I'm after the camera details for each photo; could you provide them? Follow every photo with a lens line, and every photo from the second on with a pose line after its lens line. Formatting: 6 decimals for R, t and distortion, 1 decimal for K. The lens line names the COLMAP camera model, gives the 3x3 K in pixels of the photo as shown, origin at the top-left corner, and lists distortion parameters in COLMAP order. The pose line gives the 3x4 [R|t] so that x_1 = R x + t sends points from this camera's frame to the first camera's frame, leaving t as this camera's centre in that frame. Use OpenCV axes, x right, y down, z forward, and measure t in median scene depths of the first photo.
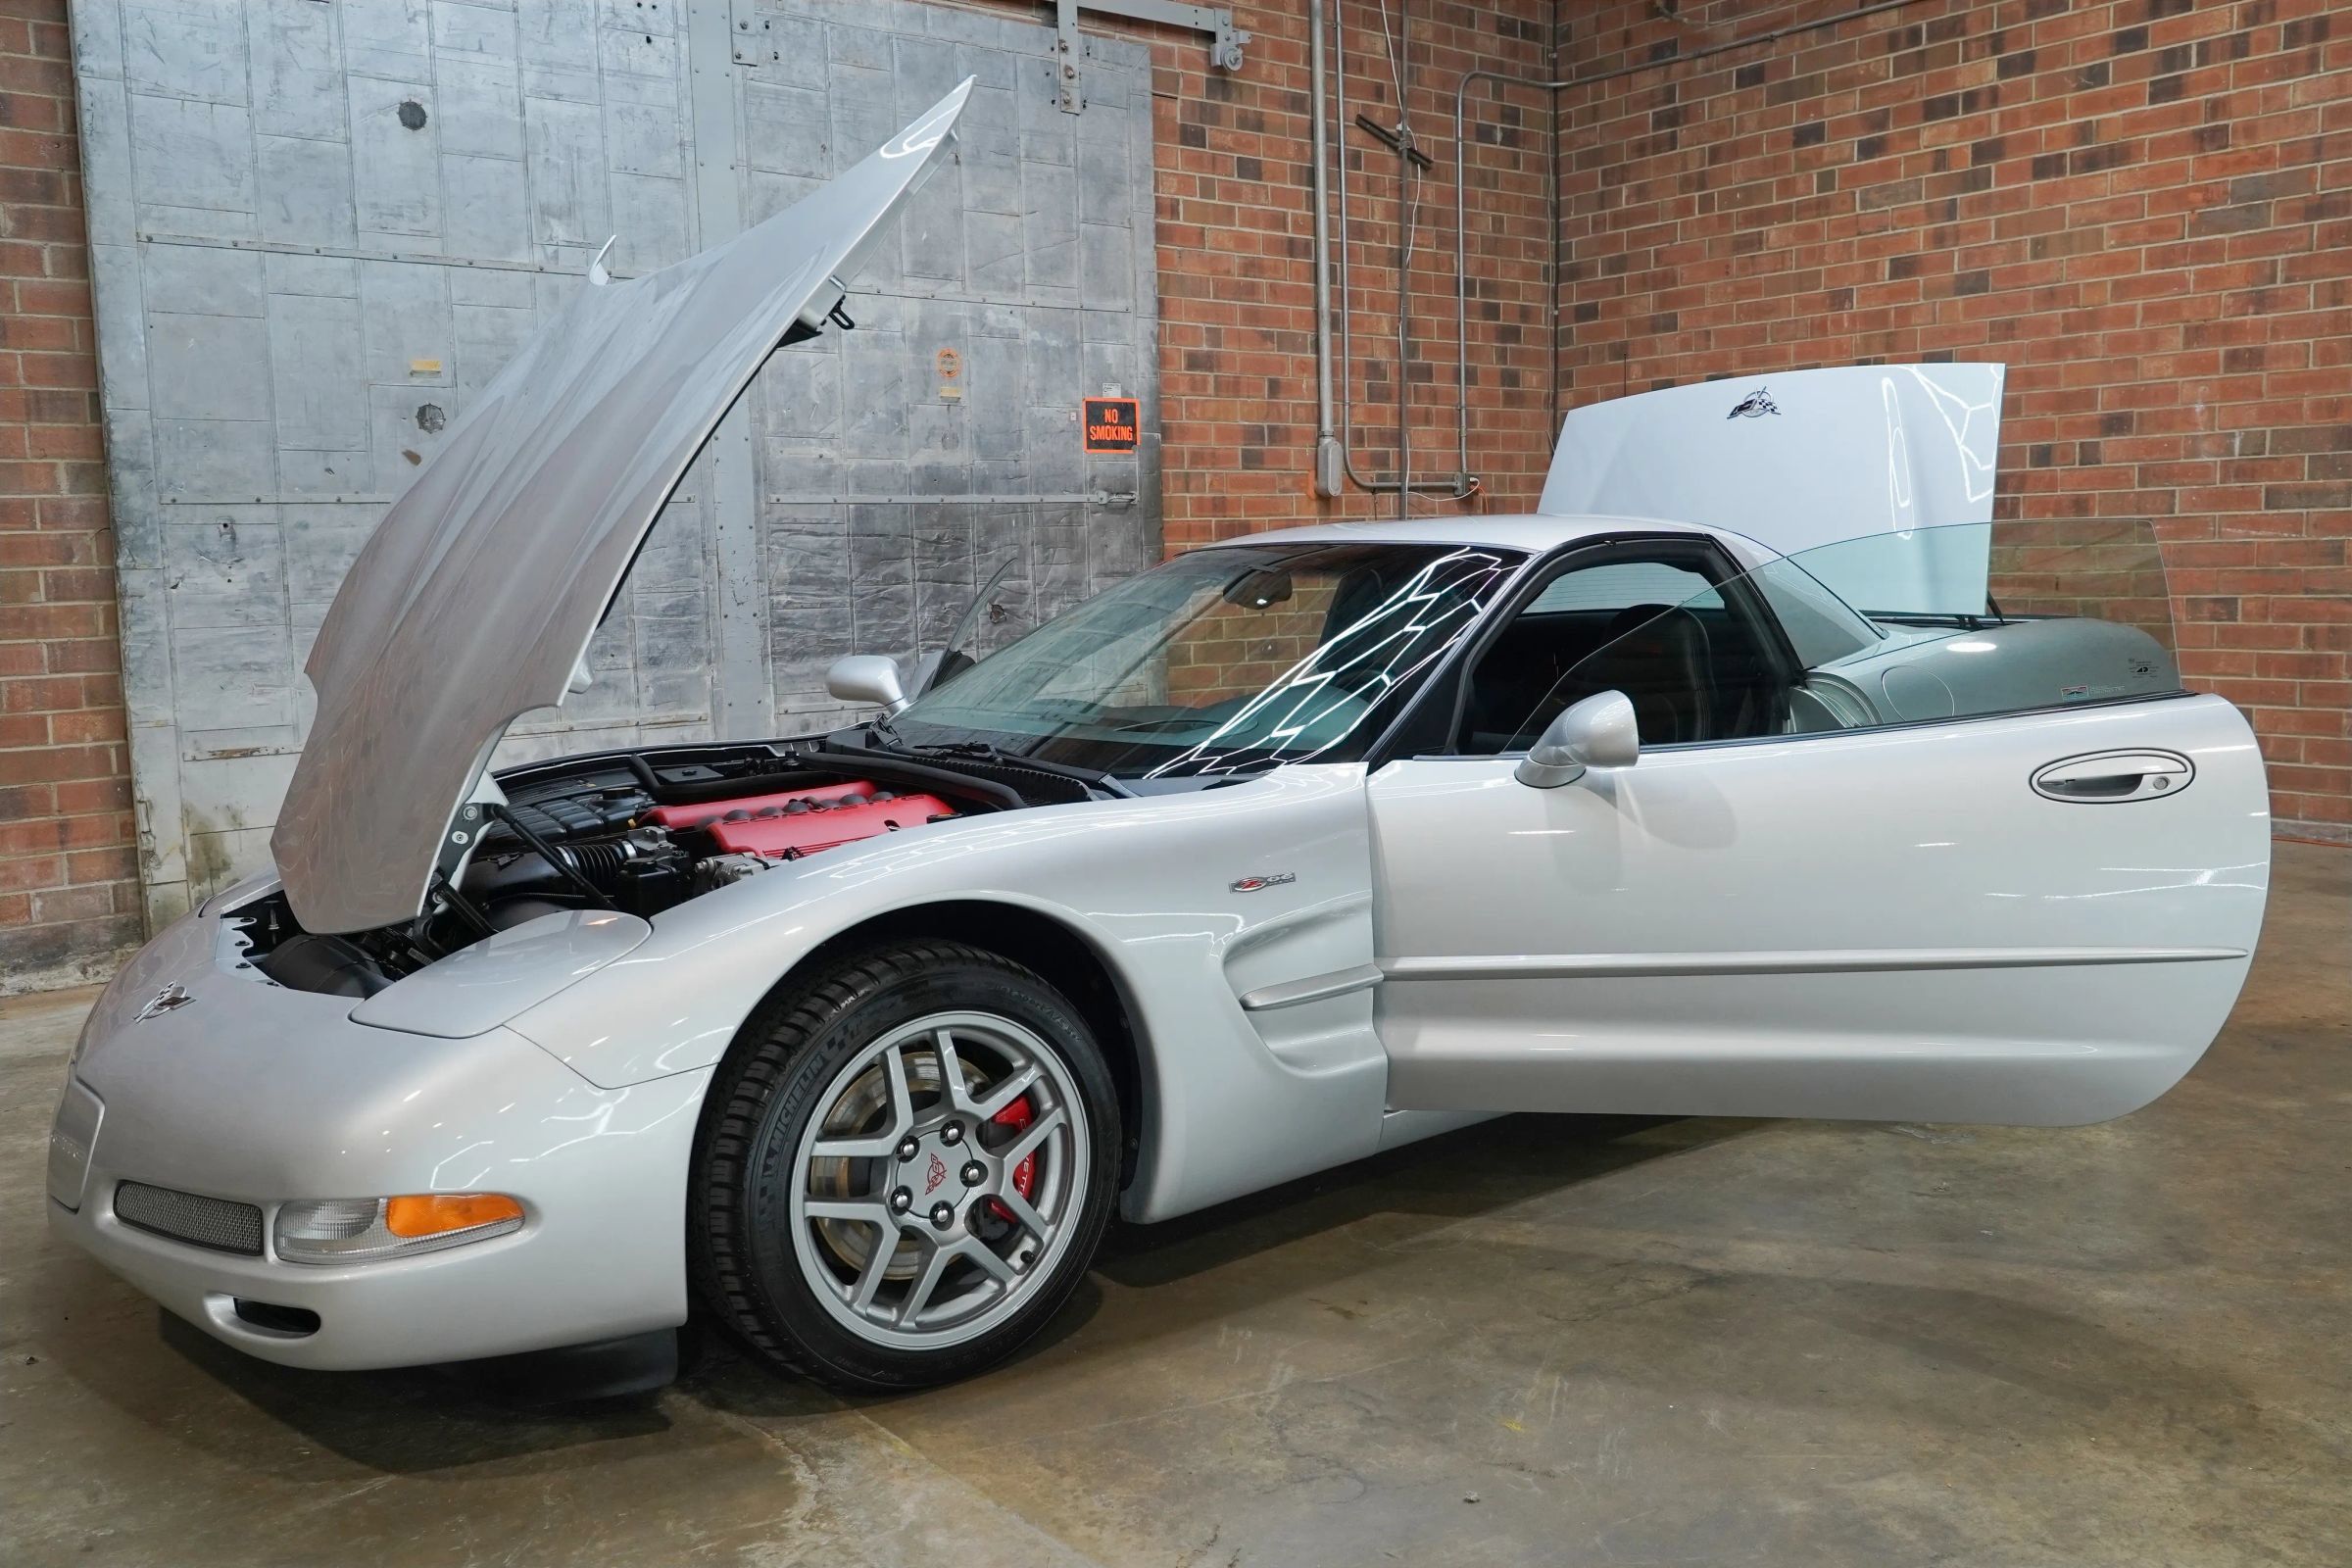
lens RADIAL K [[2047.5, 0, 1277.7], [0, 2047.5, 763.3], [0, 0, 1]] dist [0.021464, -0.004867]
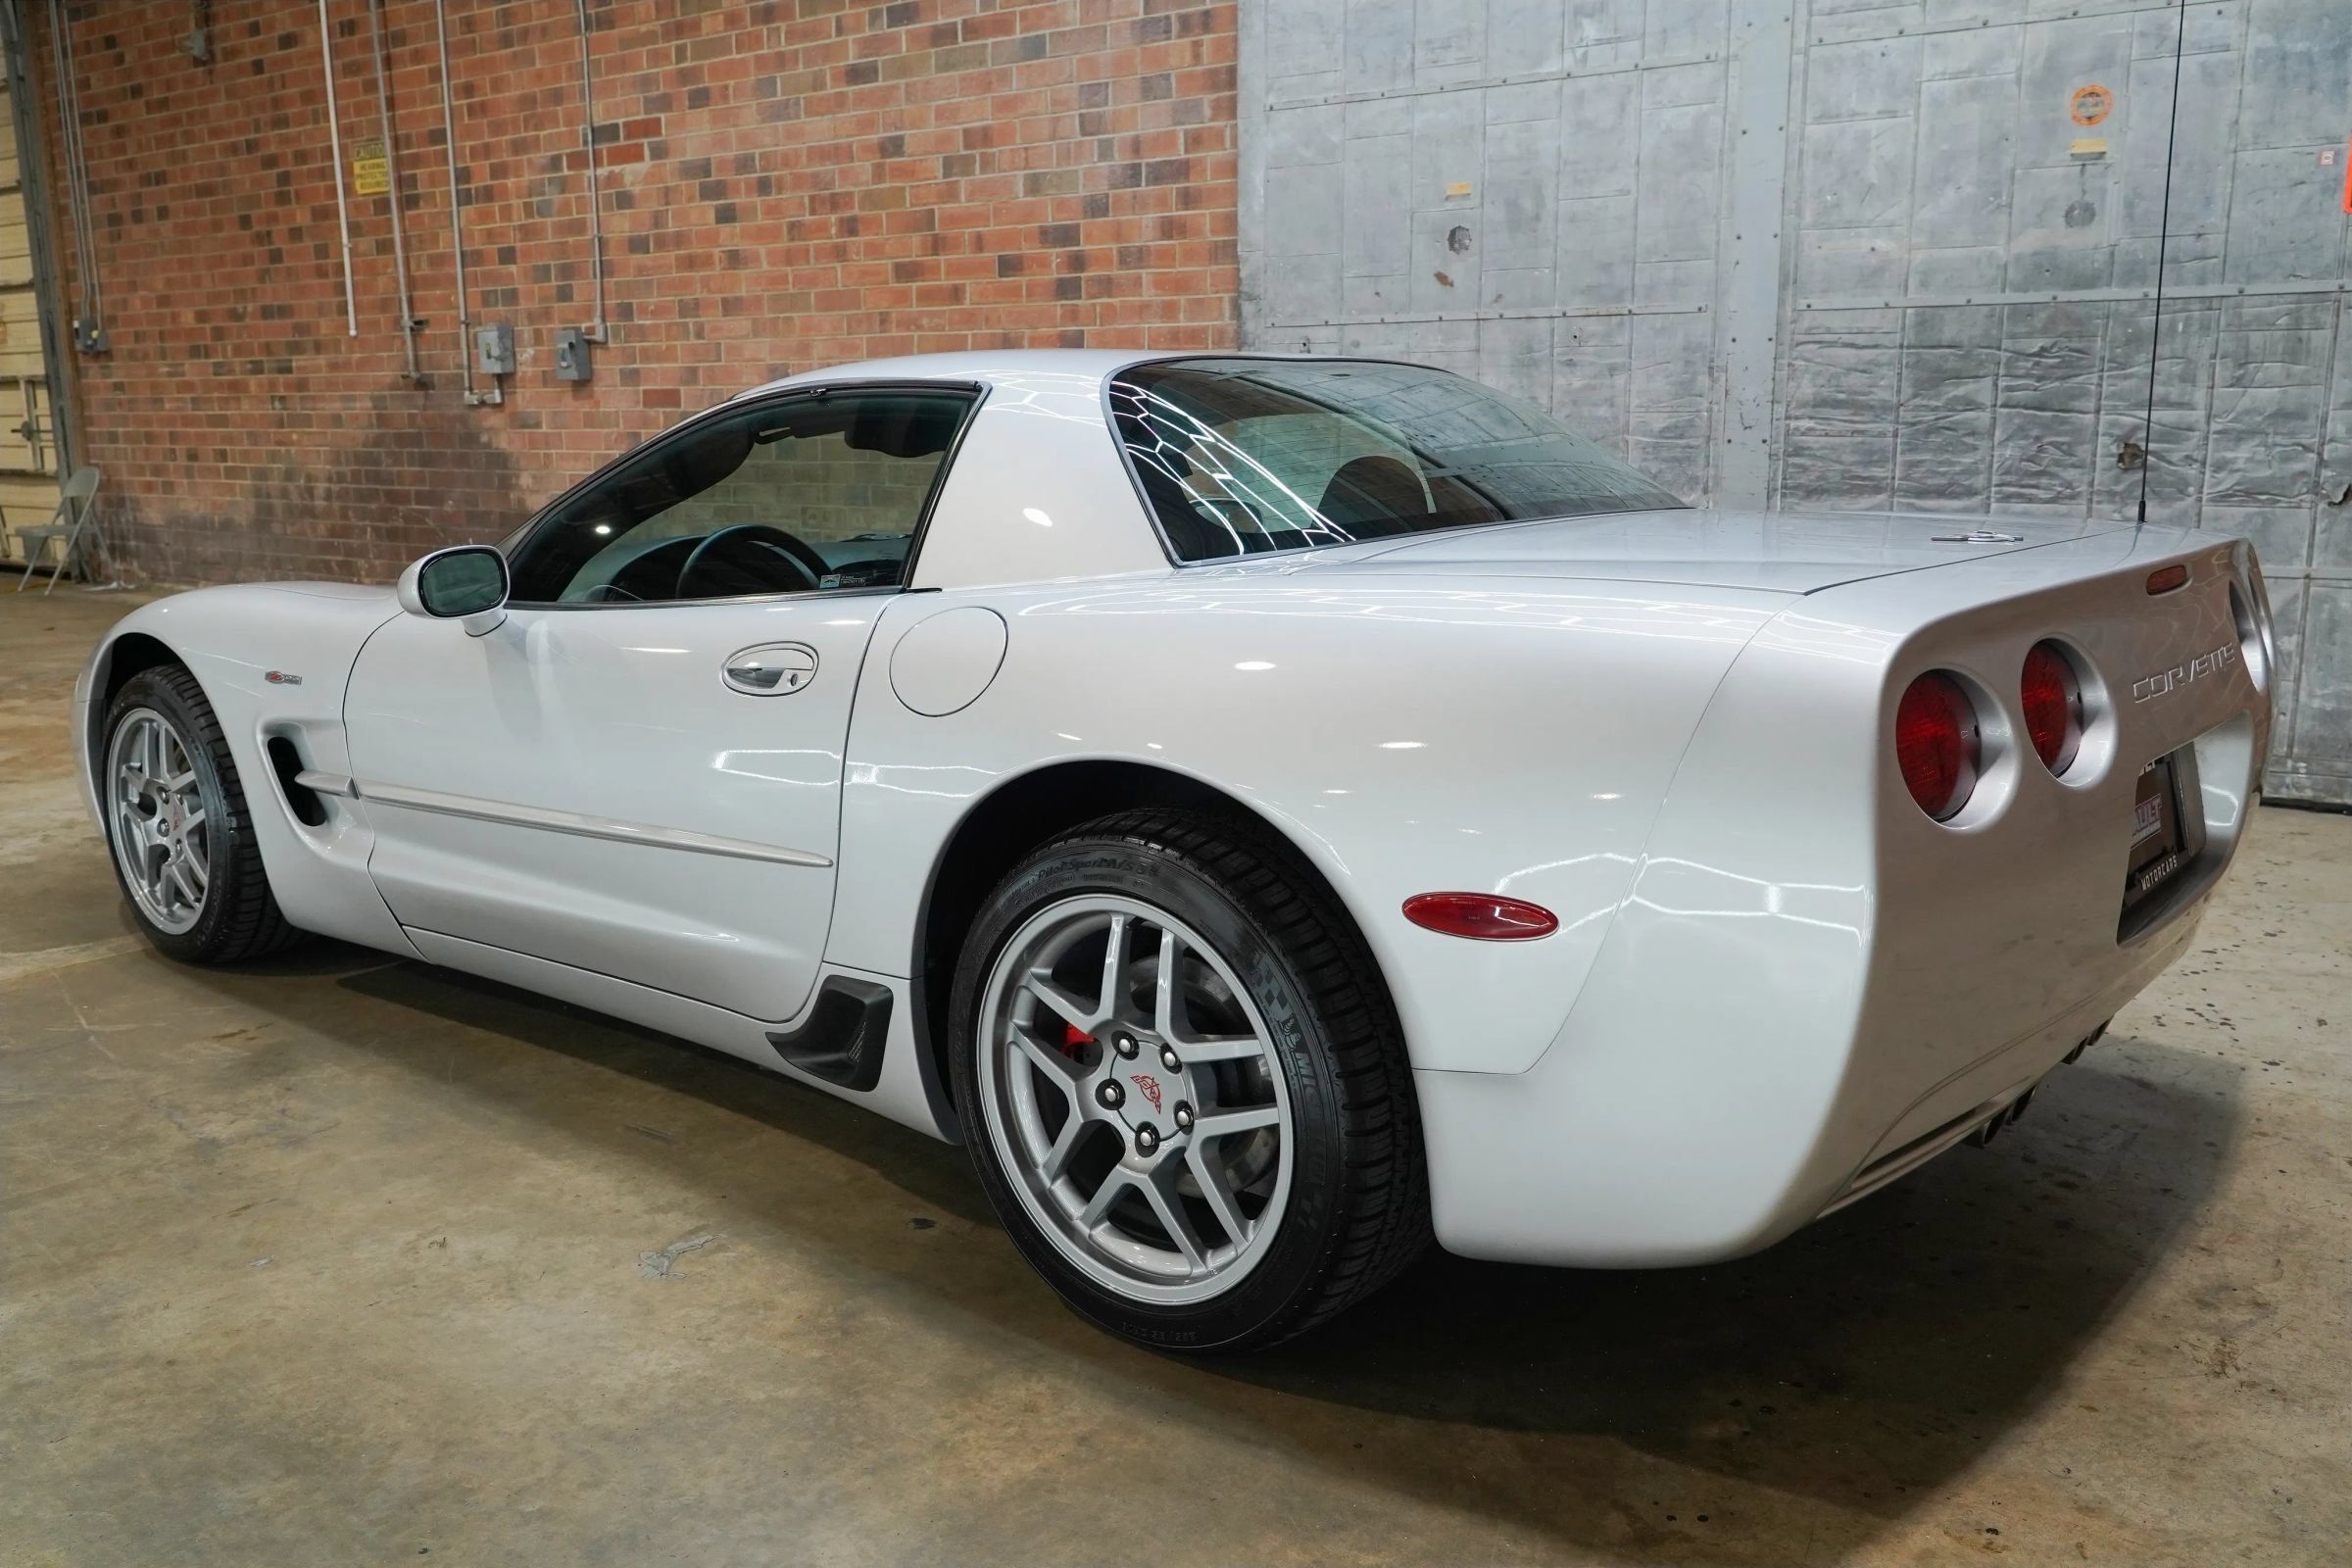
lens RADIAL K [[2047.5, 0, 1124.6], [0, 2047.5, 777.6], [0, 0, 1]] dist [0.021464, -0.004867]
pose [[0.171850, 0.207911, -0.962933, 0.561676], [-0.097588, 0.976260, 0.193372, -0.074247], [0.980278, 0.060740, 0.188060, 0.570676]]
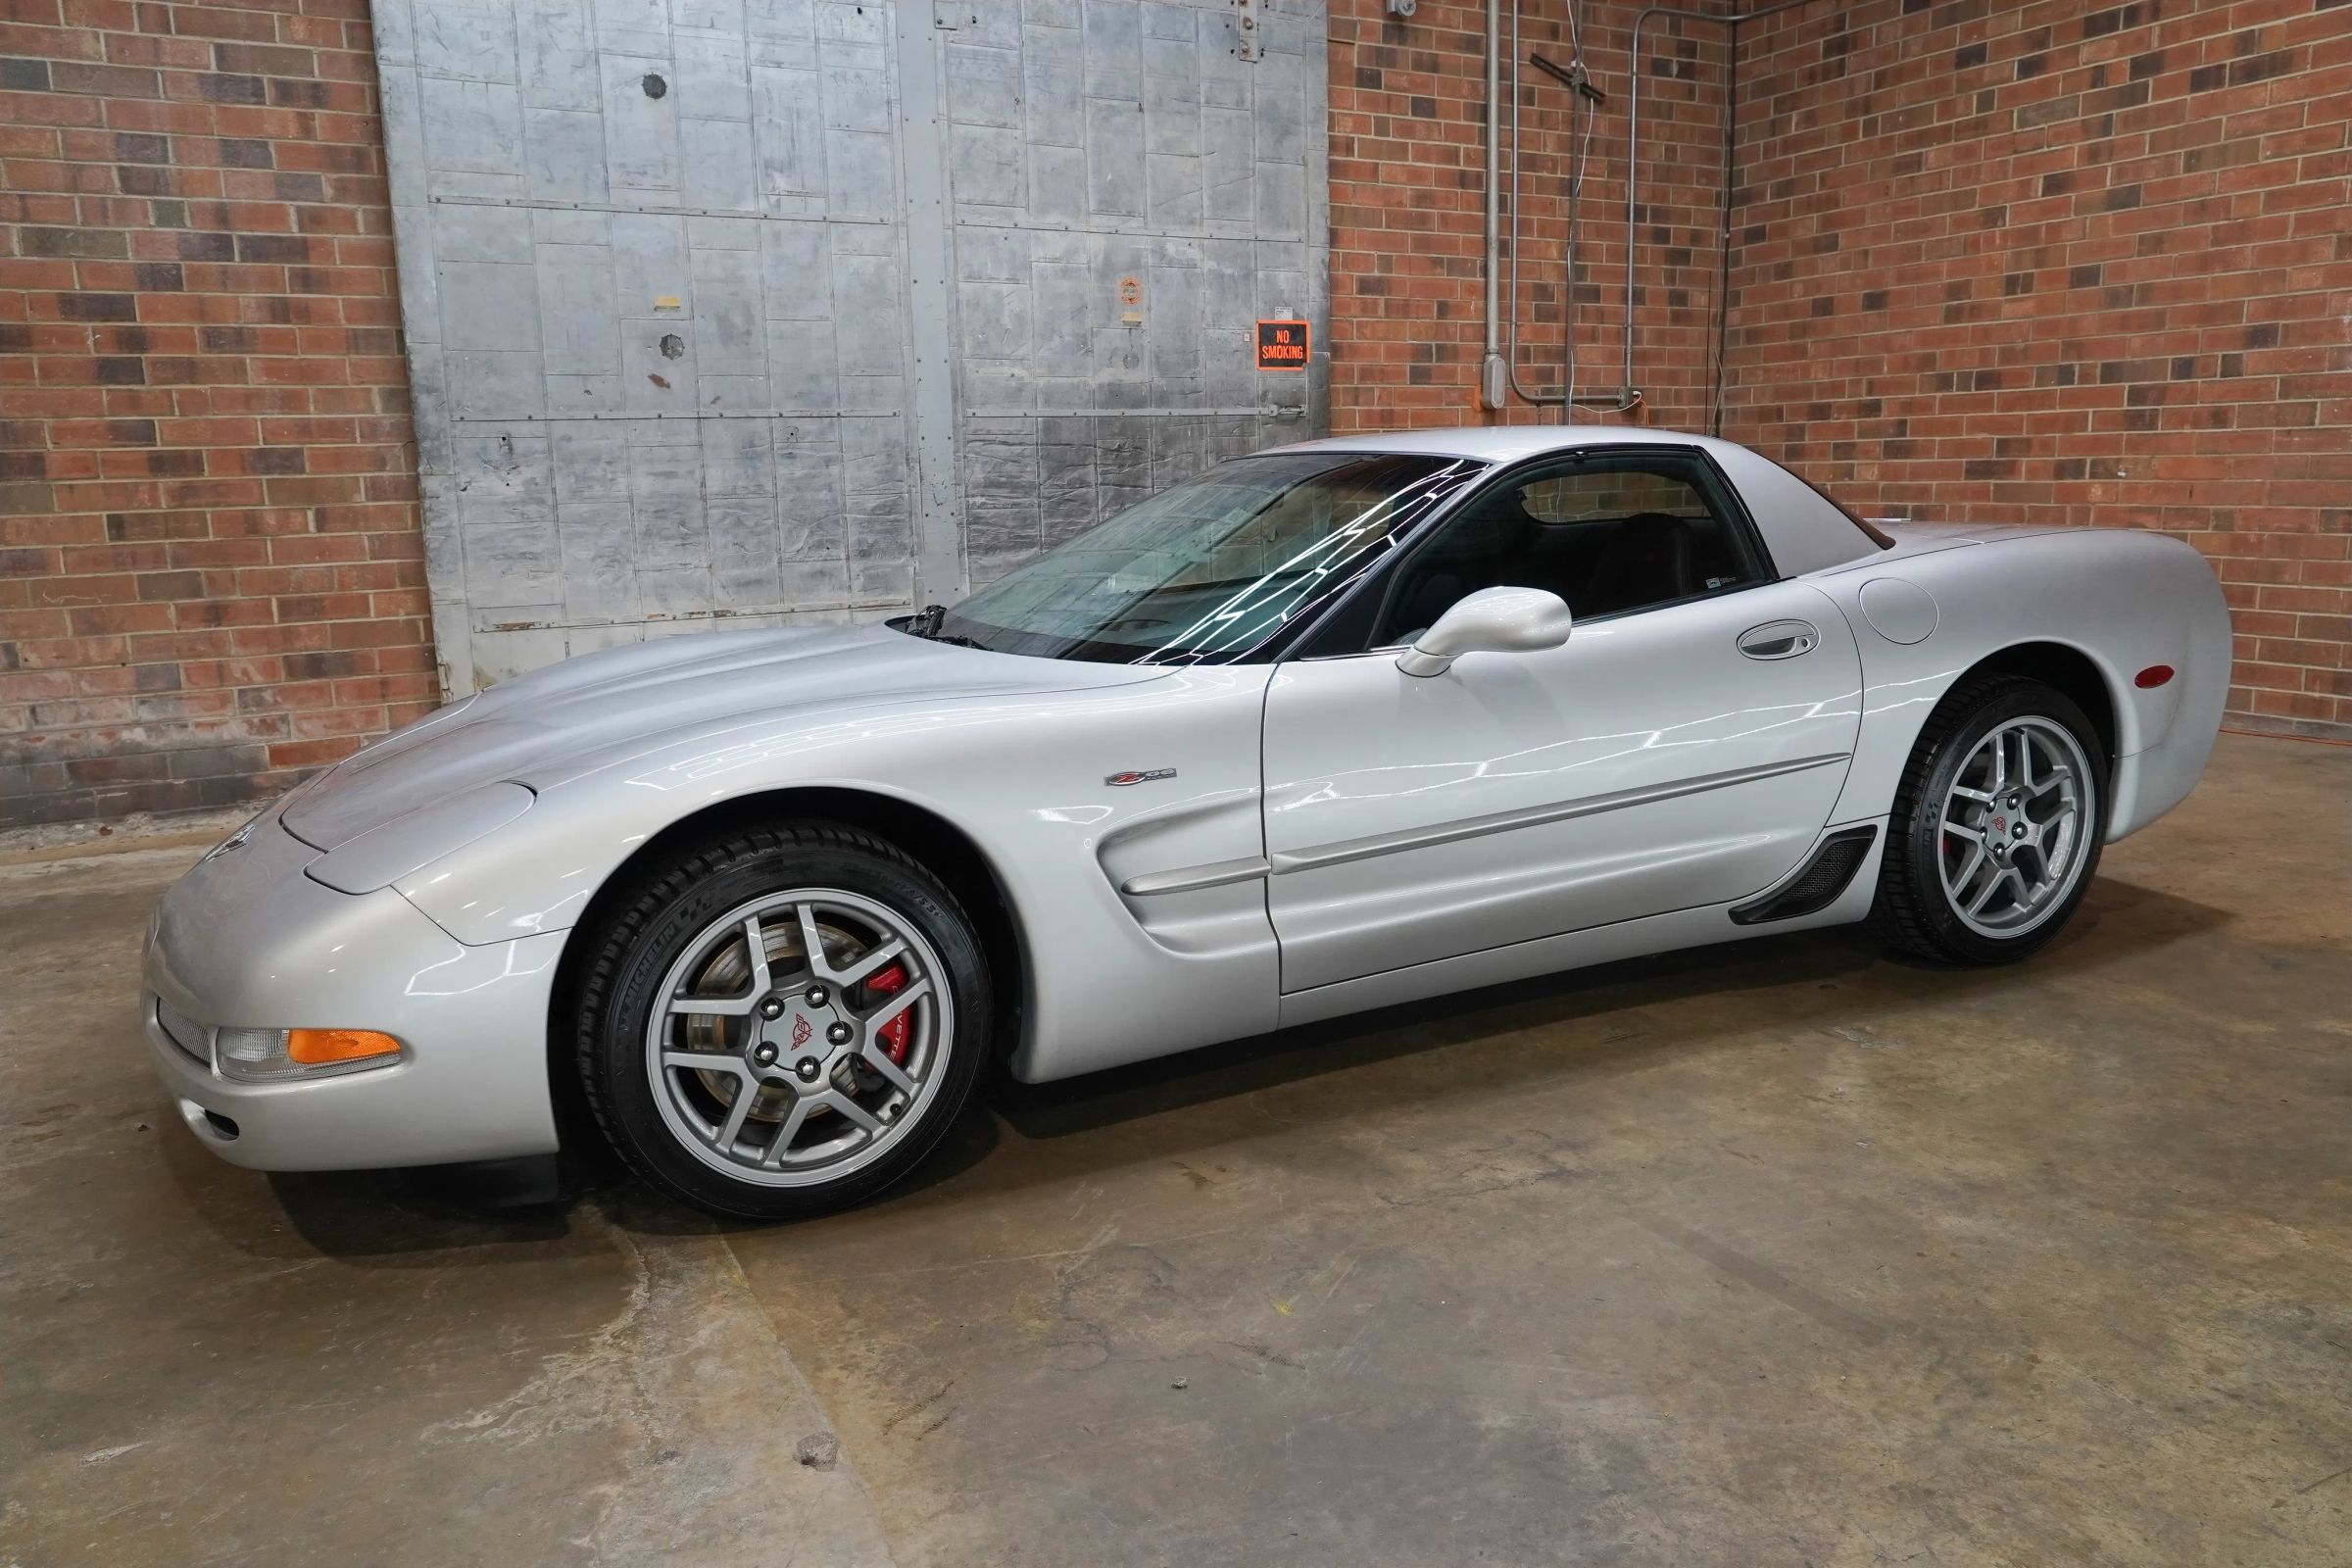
lens RADIAL K [[1742.6, 0, 1245.5], [0, 1742.6, 770.8], [0, 0, 1]] dist [-0.018903, 0.019994]
pose [[0.981009, 0.036025, -0.190588, 0.099261], [-0.021625, 0.996788, 0.077104, -0.007247], [0.192754, -0.071518, 0.978637, 0.057116]]
